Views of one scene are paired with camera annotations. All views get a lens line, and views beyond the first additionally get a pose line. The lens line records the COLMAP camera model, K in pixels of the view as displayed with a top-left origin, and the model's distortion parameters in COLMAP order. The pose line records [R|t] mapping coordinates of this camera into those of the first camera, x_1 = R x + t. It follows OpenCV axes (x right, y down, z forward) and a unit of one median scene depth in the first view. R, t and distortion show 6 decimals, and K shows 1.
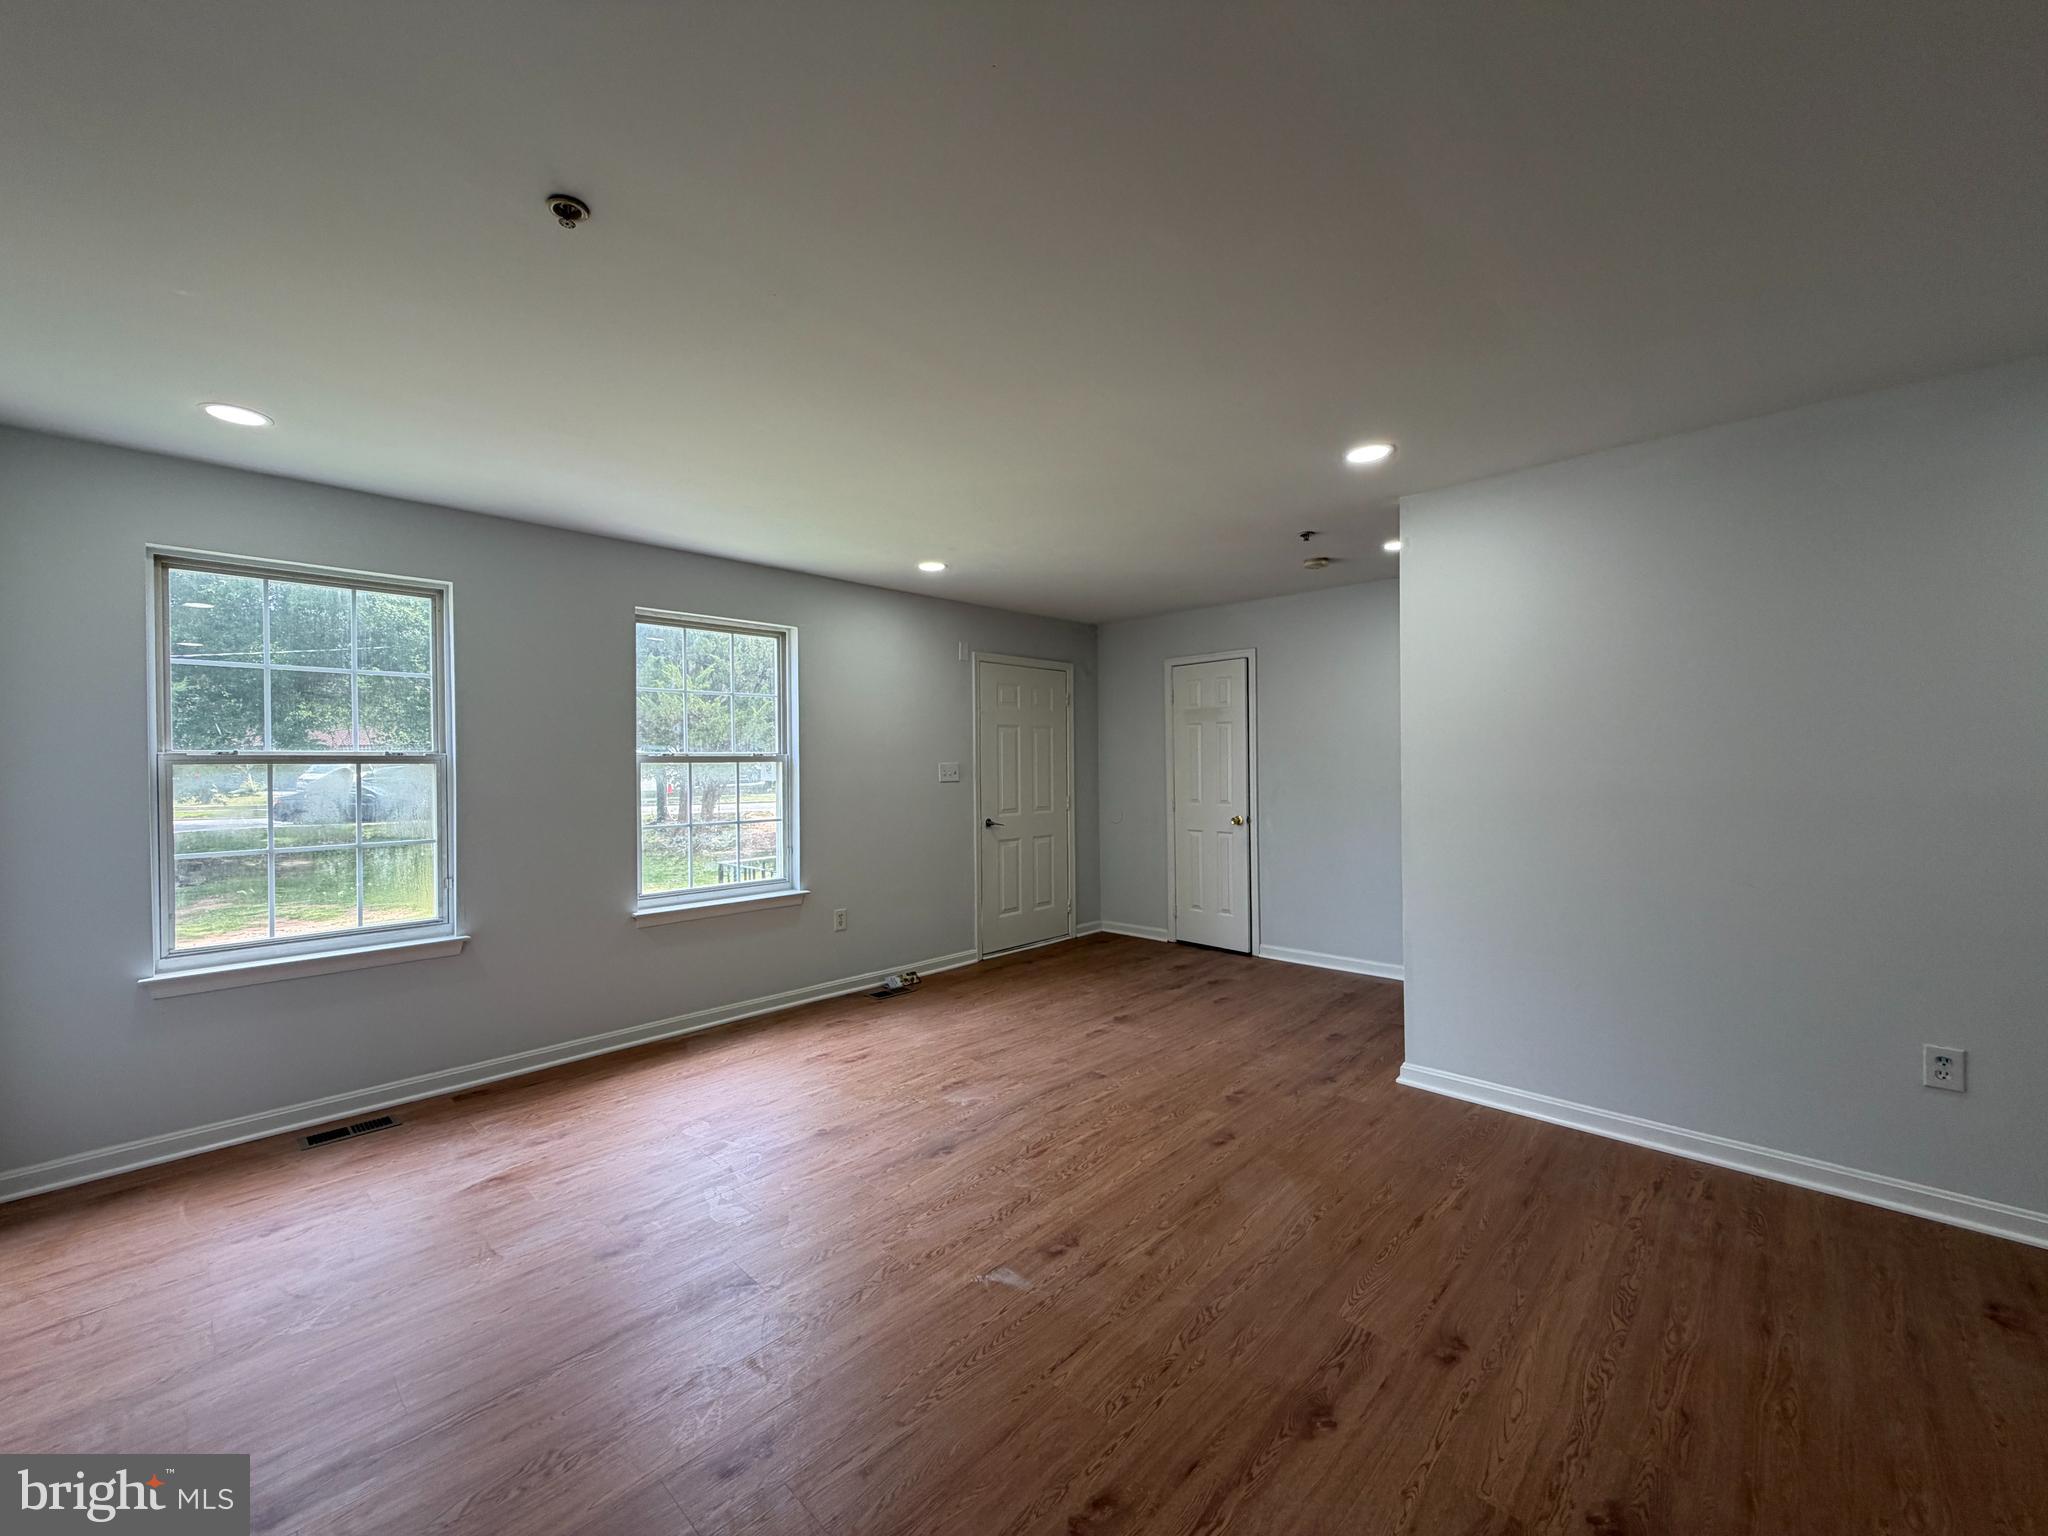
lens RADIAL K [[814.2, 0, 1024.2], [0, 814.2, 770.1], [0, 0, 1]] dist [-0.008021, 0.000211]
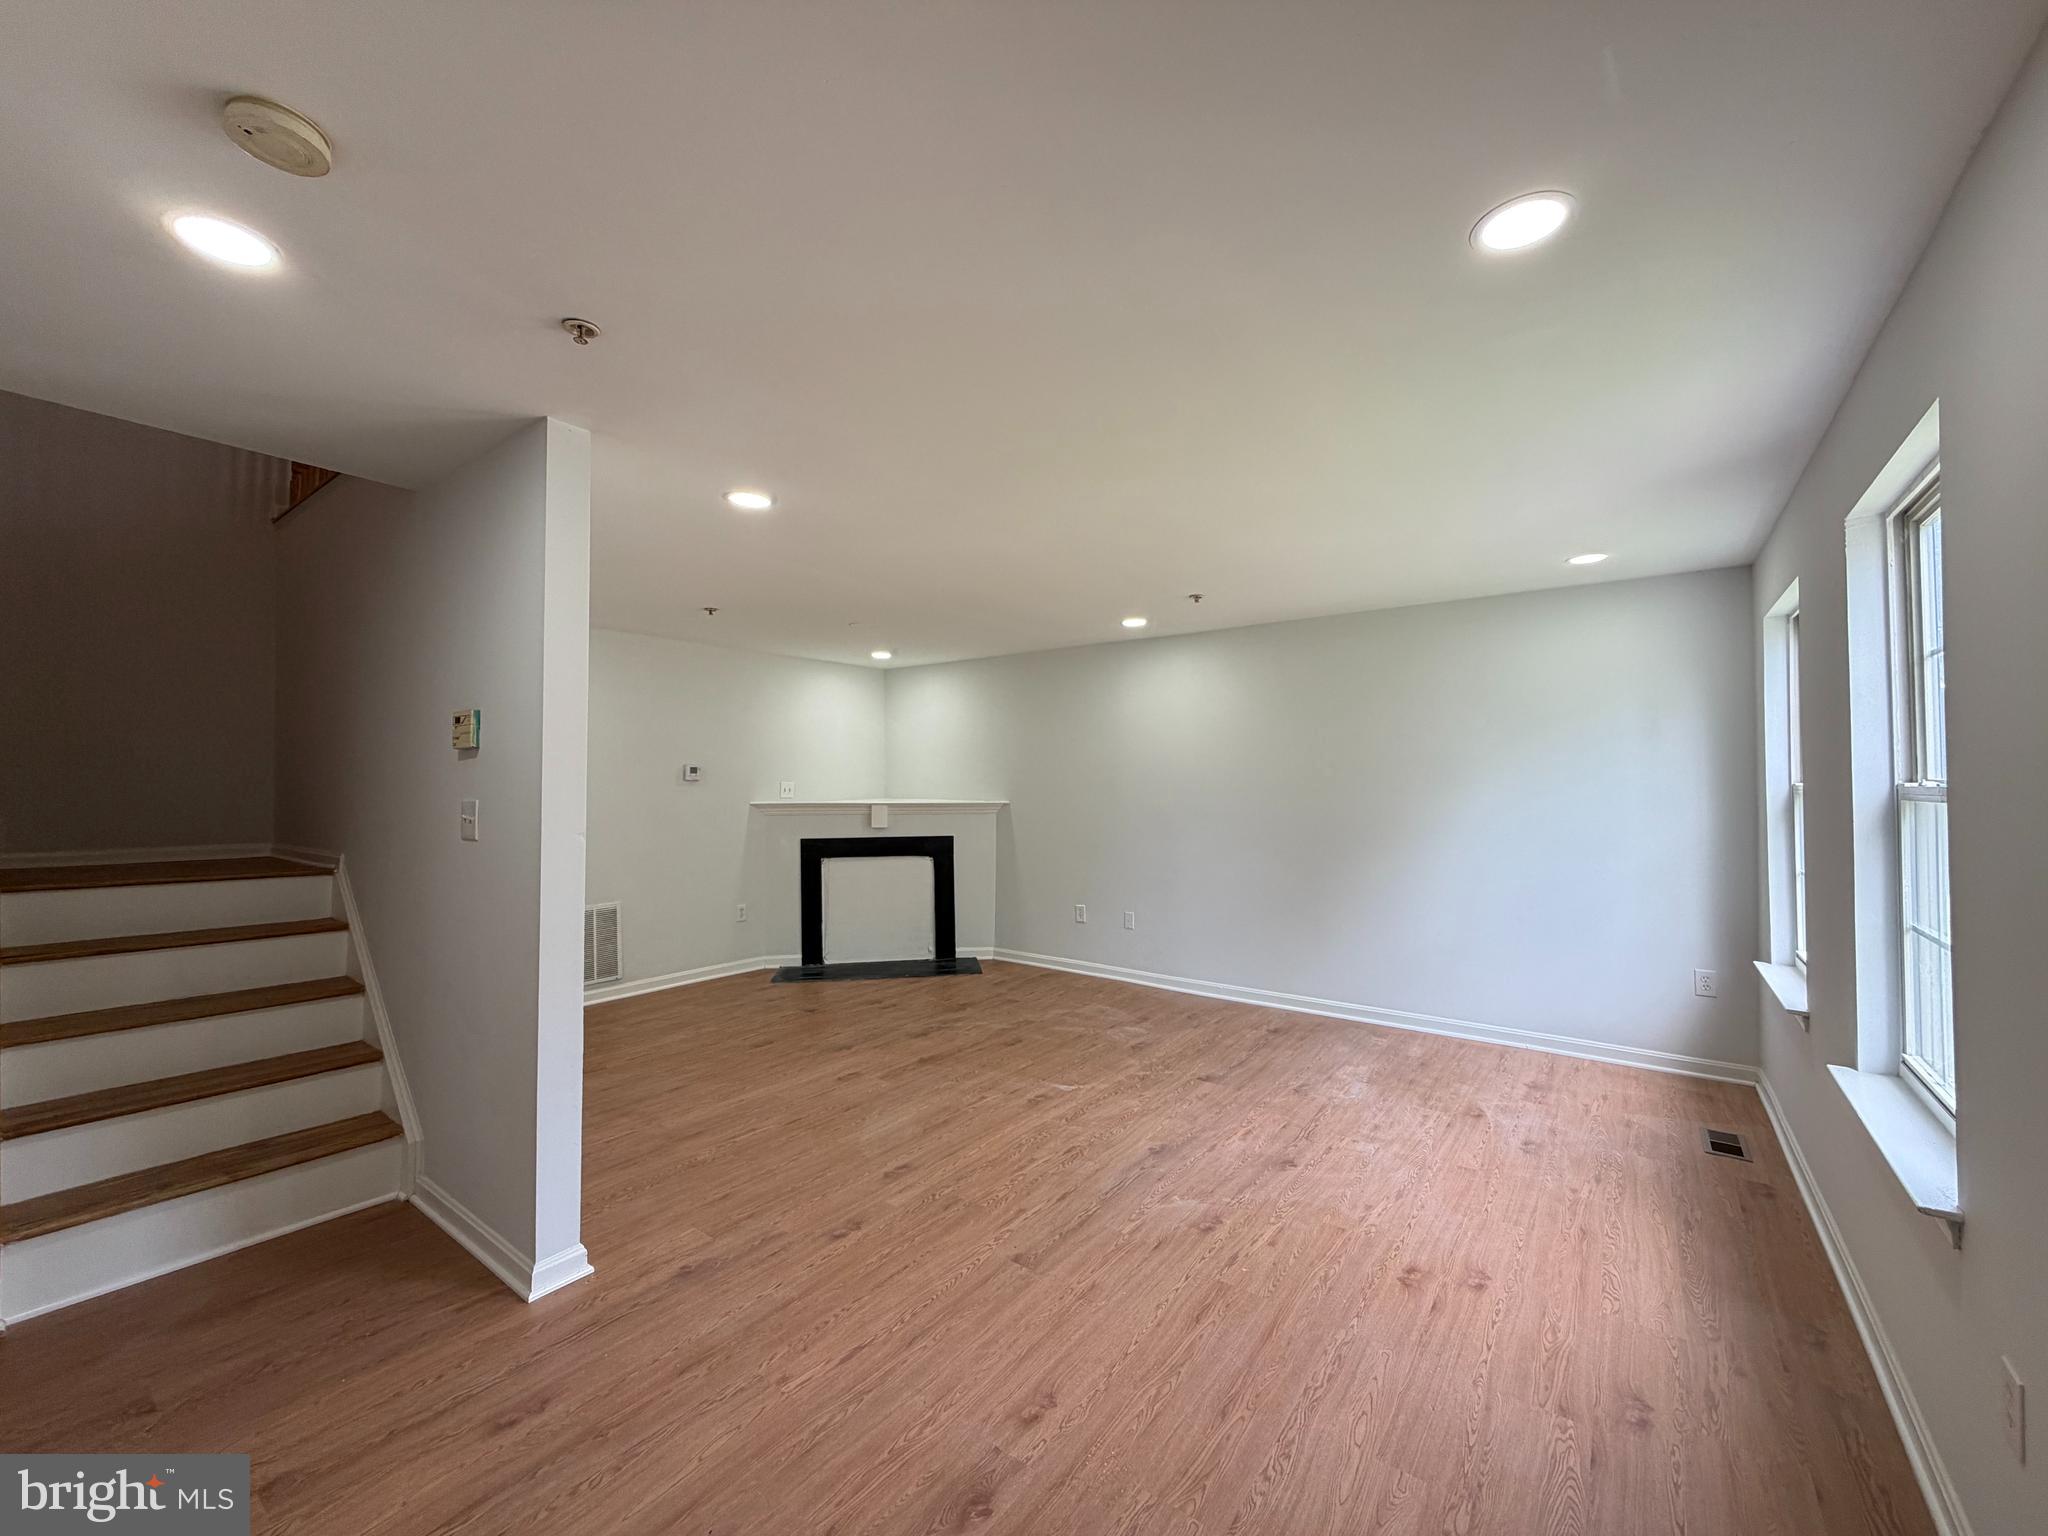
lens RADIAL K [[814.2, 0, 1022.4], [0, 814.2, 767.8], [0, 0, 1]] dist [-0.008021, 0.000211]
pose [[-0.992913, 0.006612, -0.118661, 0.199694], [0.007986, 0.999906, -0.011105, -0.038844], [0.118576, -0.011974, -0.992873, 1.973062]]
